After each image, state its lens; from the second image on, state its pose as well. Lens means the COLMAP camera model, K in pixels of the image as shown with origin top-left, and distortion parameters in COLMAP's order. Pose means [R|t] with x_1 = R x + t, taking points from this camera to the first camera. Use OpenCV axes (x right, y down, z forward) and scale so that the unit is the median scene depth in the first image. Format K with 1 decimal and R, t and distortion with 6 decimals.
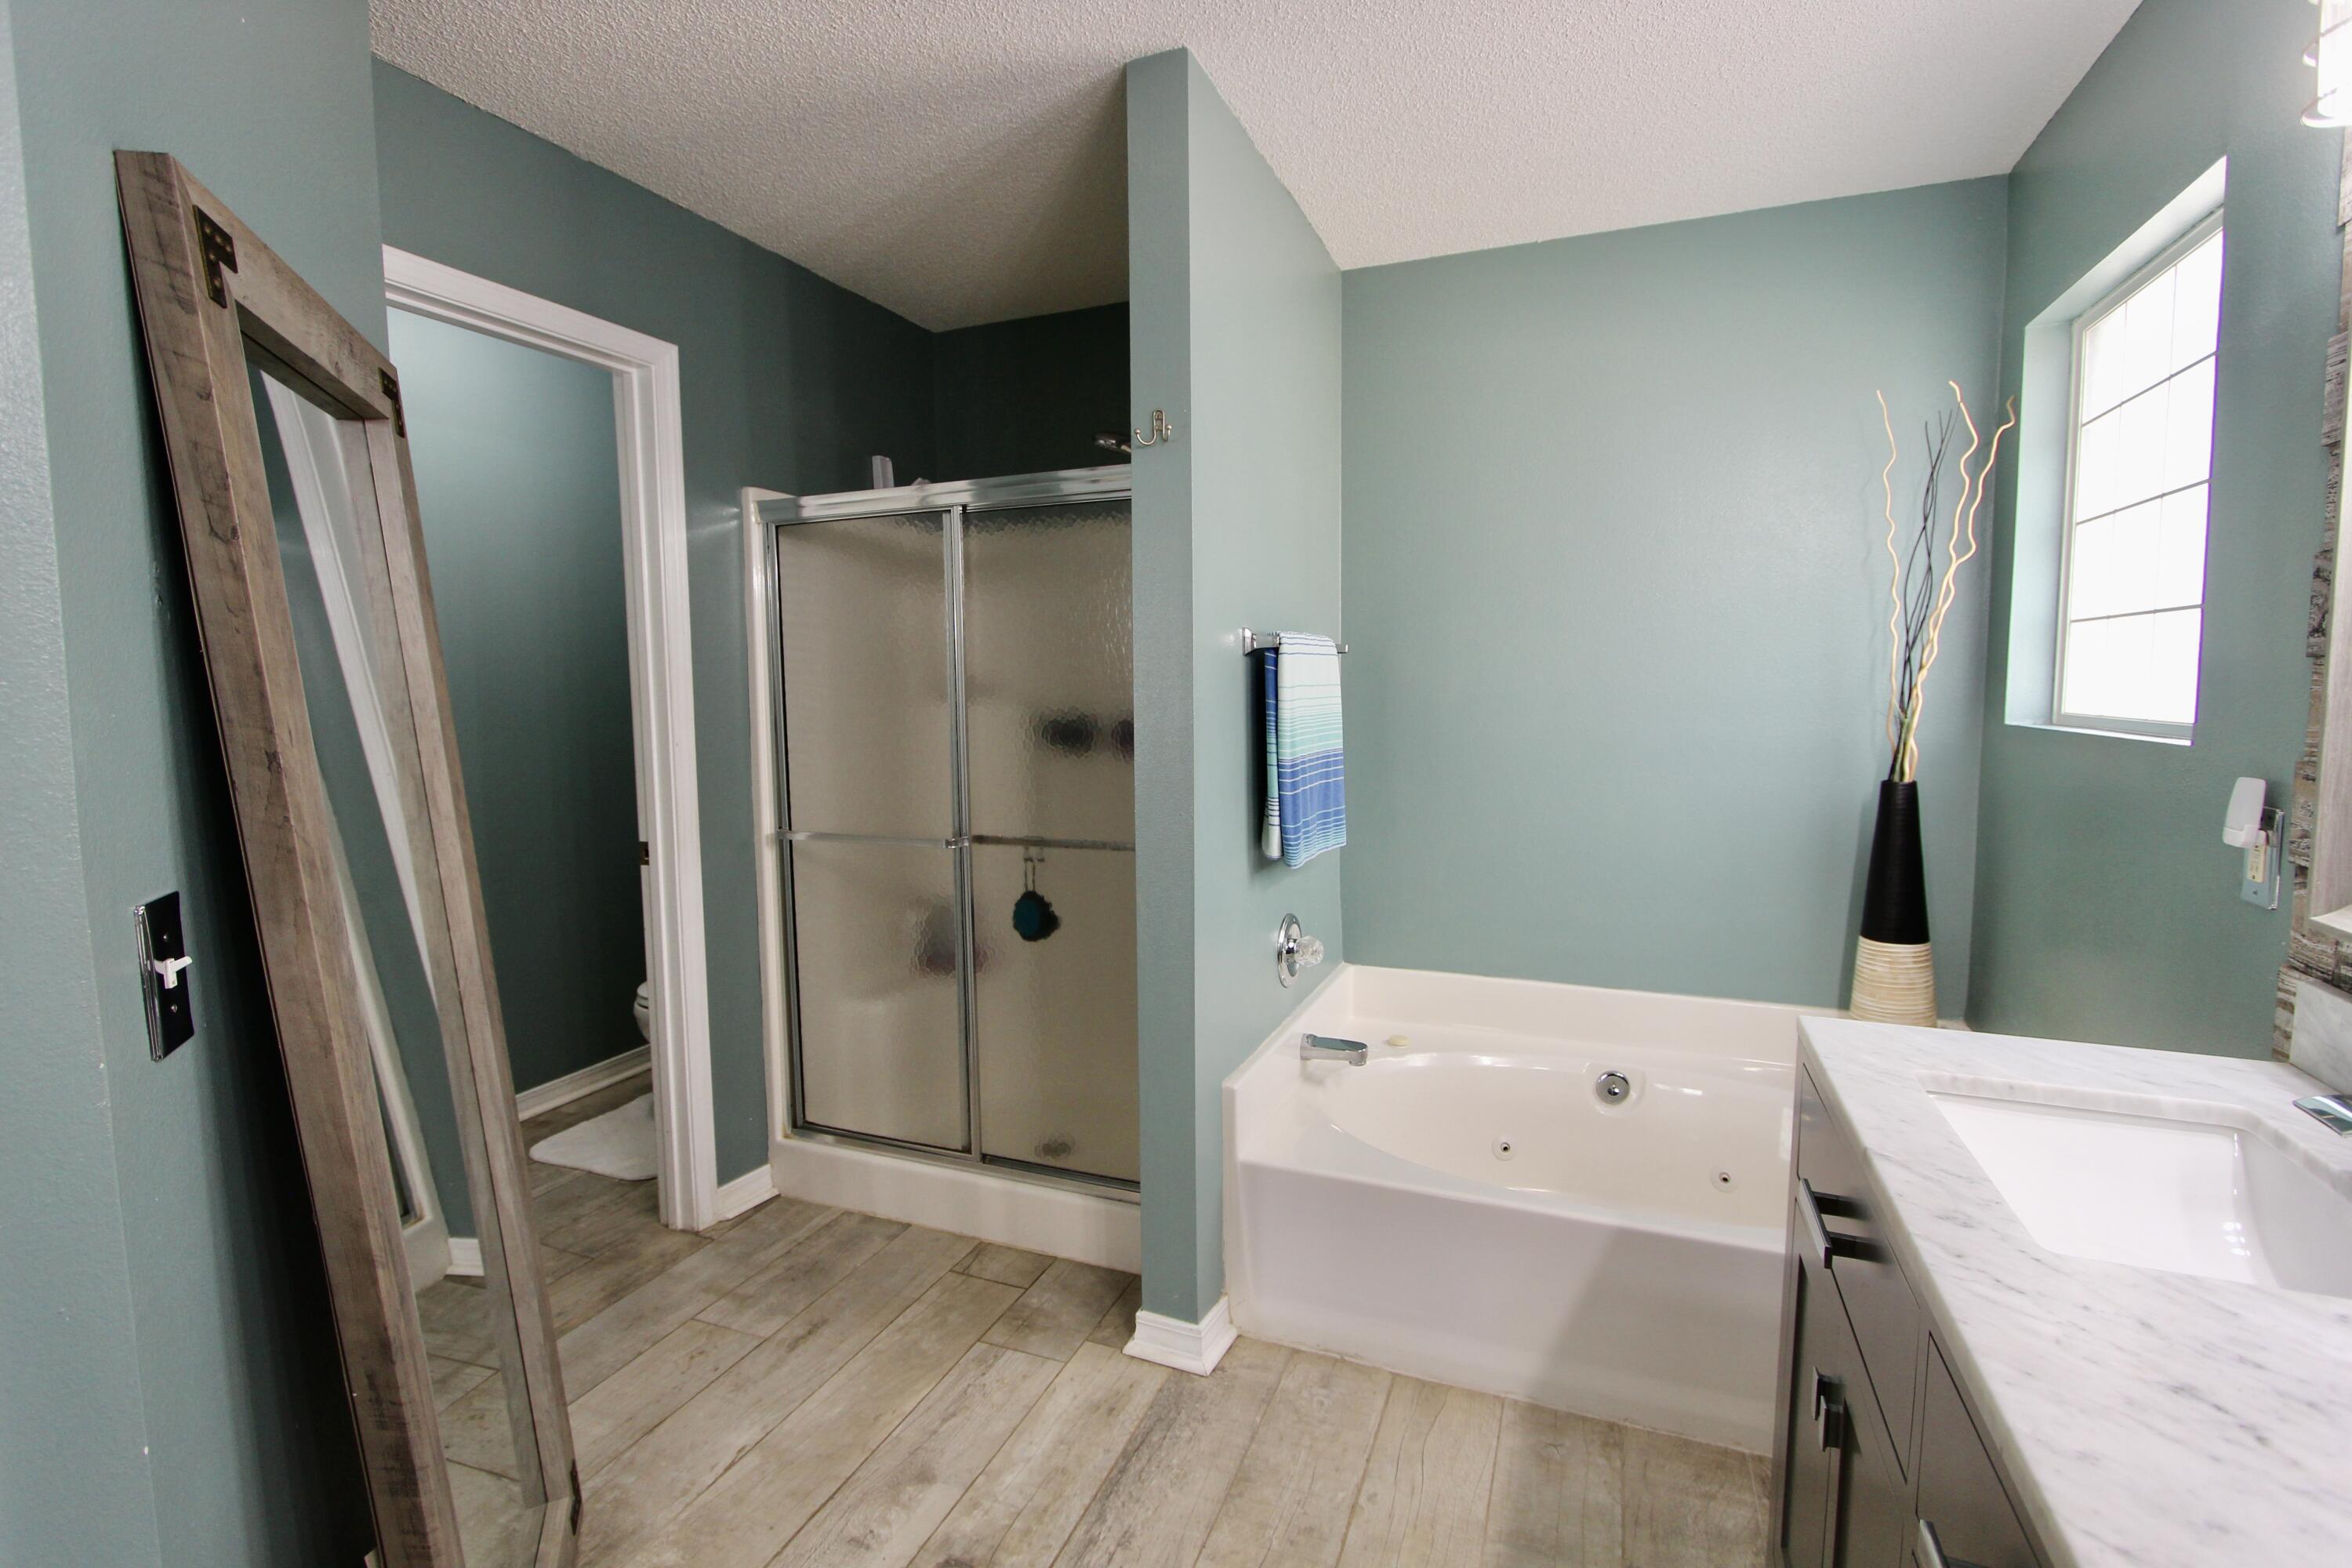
lens RADIAL K [[1083.8, 0, 1176.0], [0, 1083.8, 781.3], [0, 0, 1]] dist [-0.017838, 0.002185]
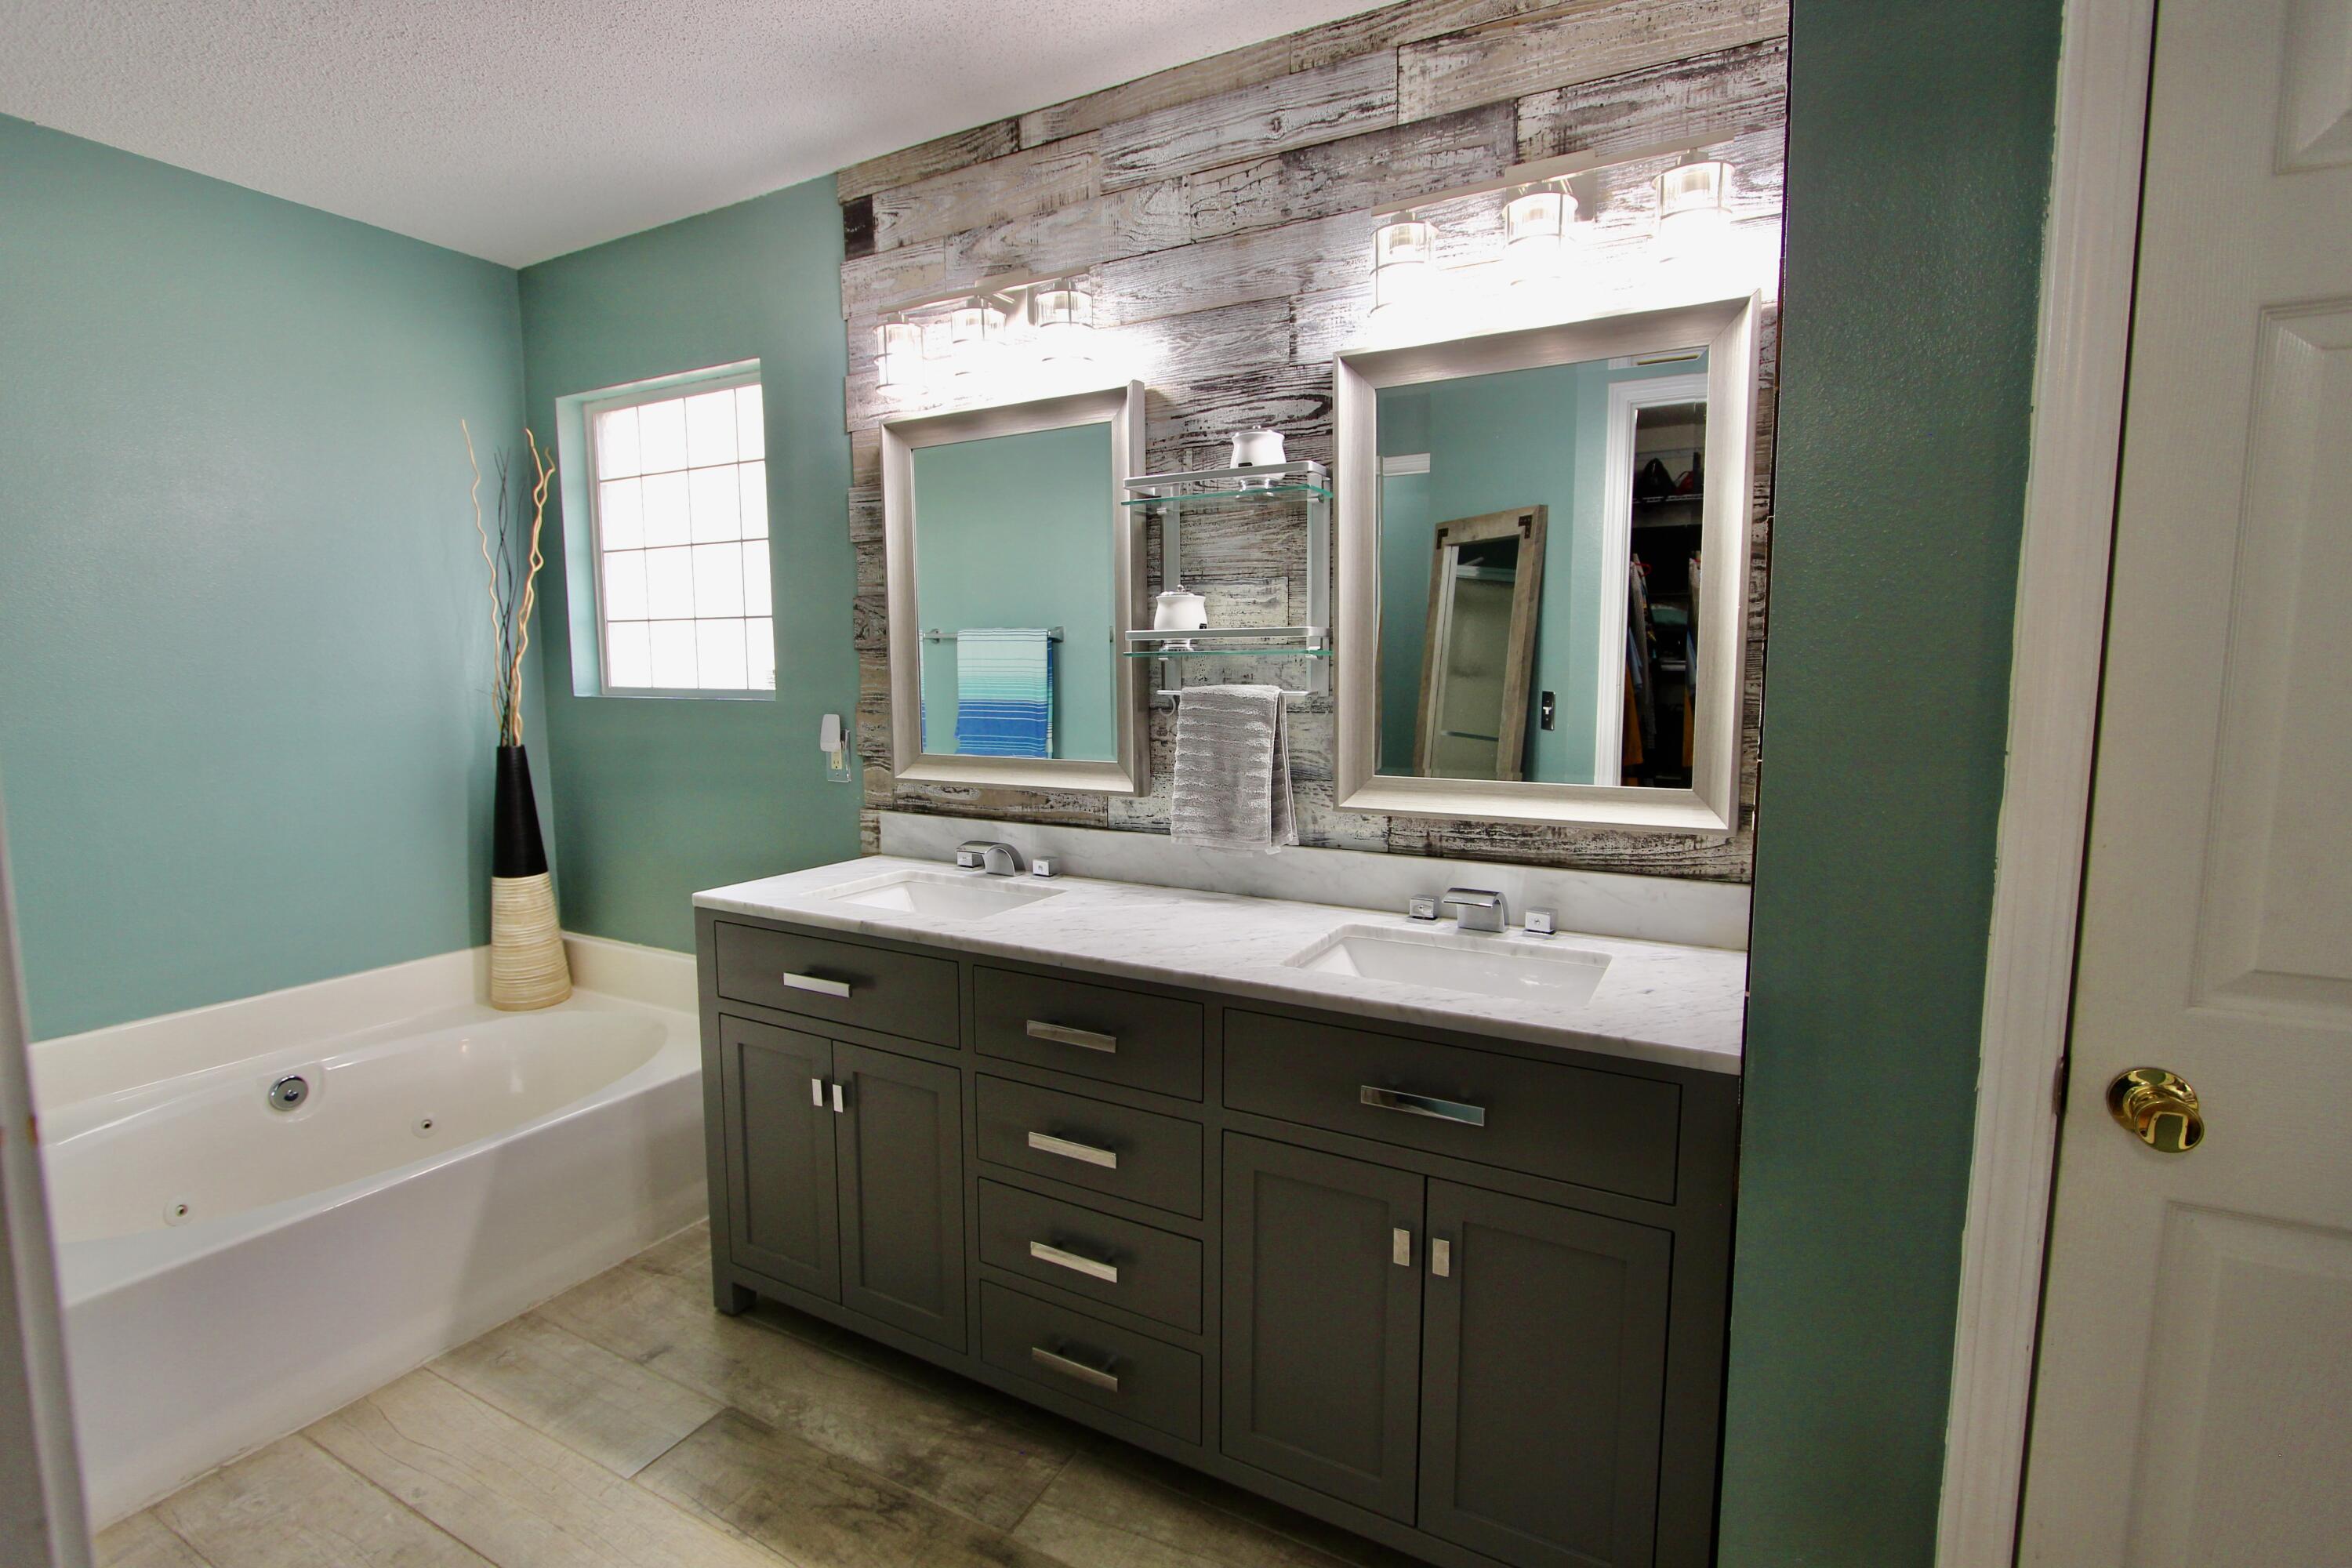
lens RADIAL K [[1083.8, 0, 1168.8], [0, 1083.8, 779.0], [0, 0, 1]] dist [-0.017838, 0.002185]
pose [[0.116375, -0.099927, 0.988166, -0.492067], [0.091688, 0.991758, 0.089492, -0.003764], [-0.988964, 0.080189, 0.124578, 0.114804]]
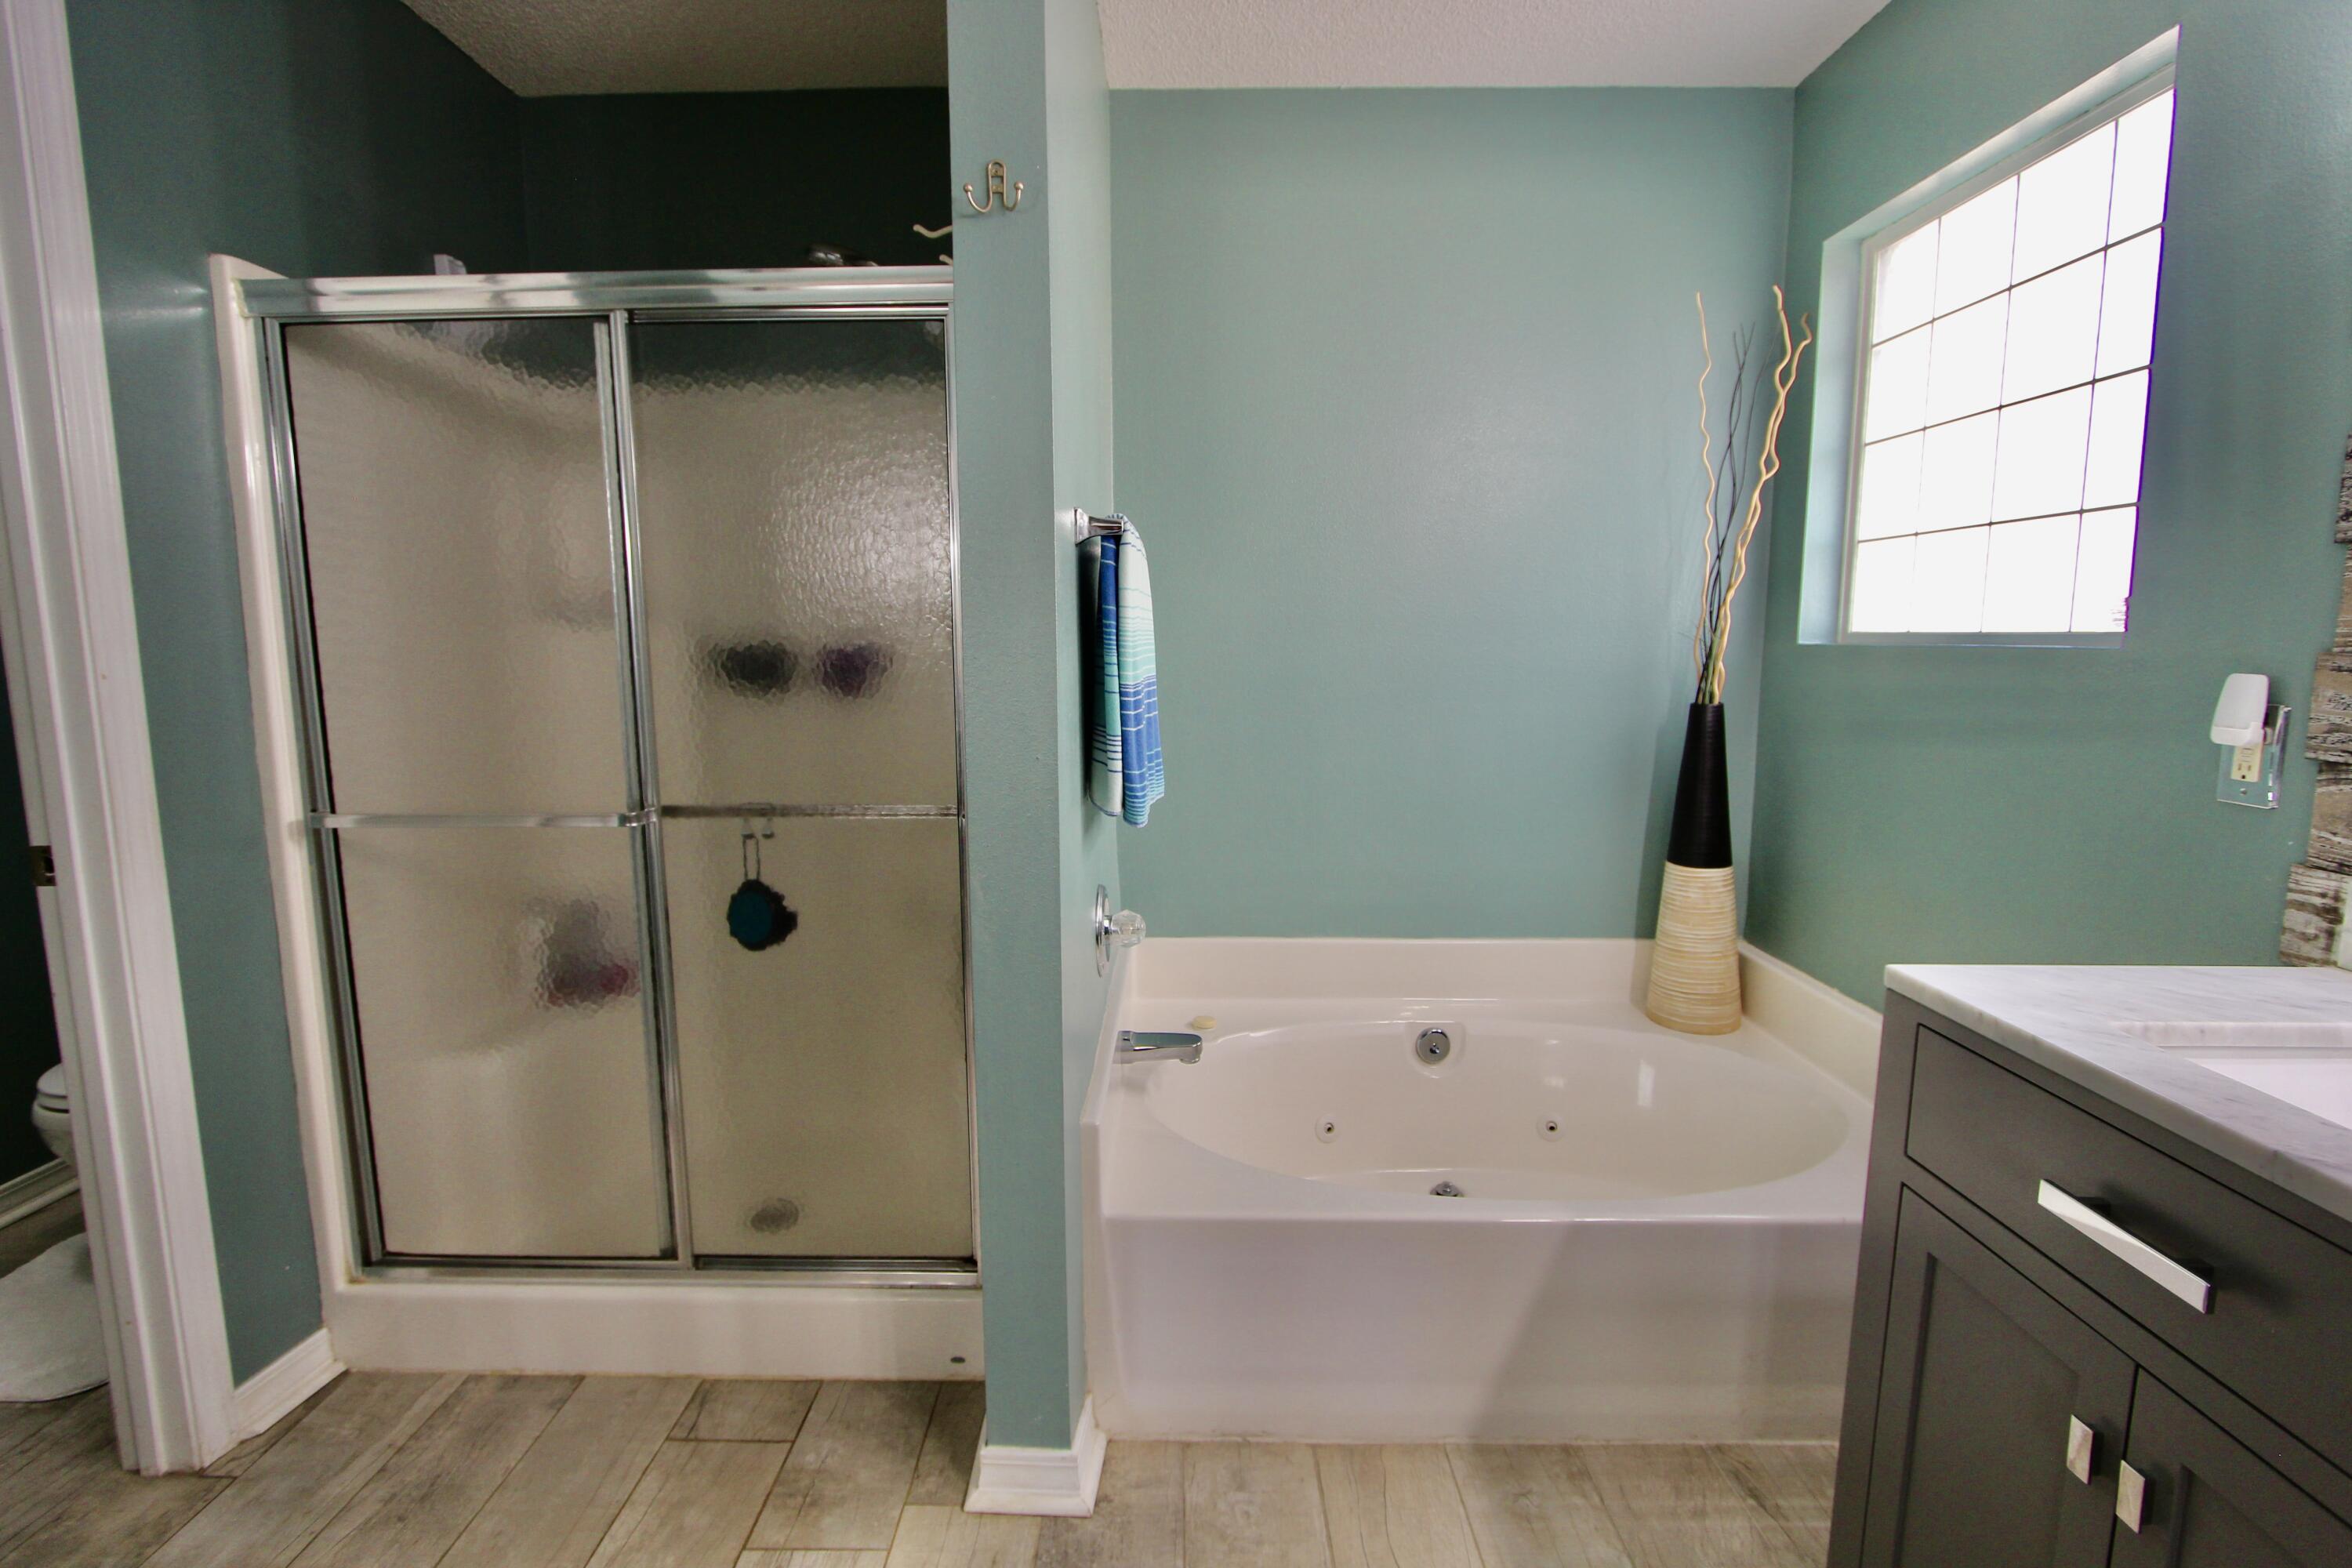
lens RADIAL K [[1083.8, 0, 1175.8], [0, 1083.8, 779.2], [0, 0, 1]] dist [-0.017838, 0.002185]
pose [[0.930145, -0.041757, 0.364811, -0.150809], [0.027954, 0.998682, 0.043039, 0.014208], [-0.366127, -0.029835, 0.930086, 0.278174]]
